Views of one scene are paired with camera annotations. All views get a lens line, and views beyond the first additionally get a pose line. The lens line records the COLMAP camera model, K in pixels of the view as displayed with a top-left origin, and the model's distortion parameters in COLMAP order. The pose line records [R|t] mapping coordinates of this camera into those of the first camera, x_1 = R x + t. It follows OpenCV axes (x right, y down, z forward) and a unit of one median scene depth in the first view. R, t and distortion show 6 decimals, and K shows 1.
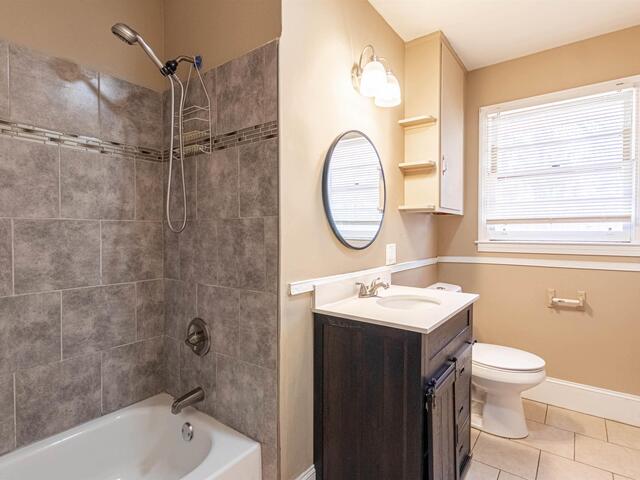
lens RADIAL K [[345.3, 0, 320.7], [0, 345.3, 237.8], [0, 0, 1]] dist [-0.001449, 0.004464]
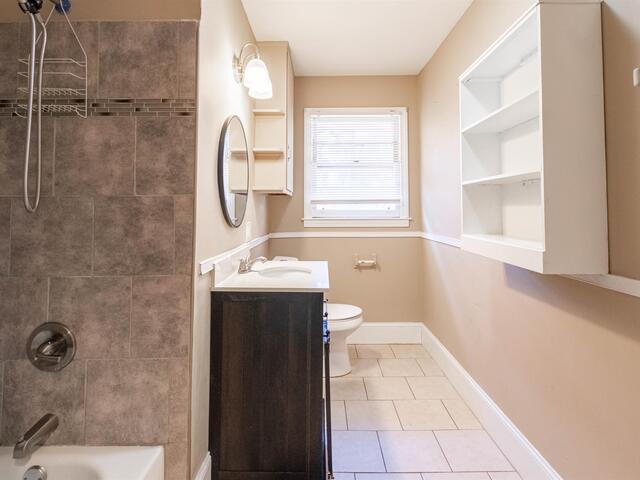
lens RADIAL K [[345.3, 0, 330.0], [0, 345.3, 195.3], [0, 0, 1]] dist [-0.001449, 0.004464]
pose [[0.803934, 0.024366, 0.594219, -0.329798], [0.012924, 0.998209, -0.058417, 0.000735], [-0.594578, 0.054643, 0.802179, -0.016992]]
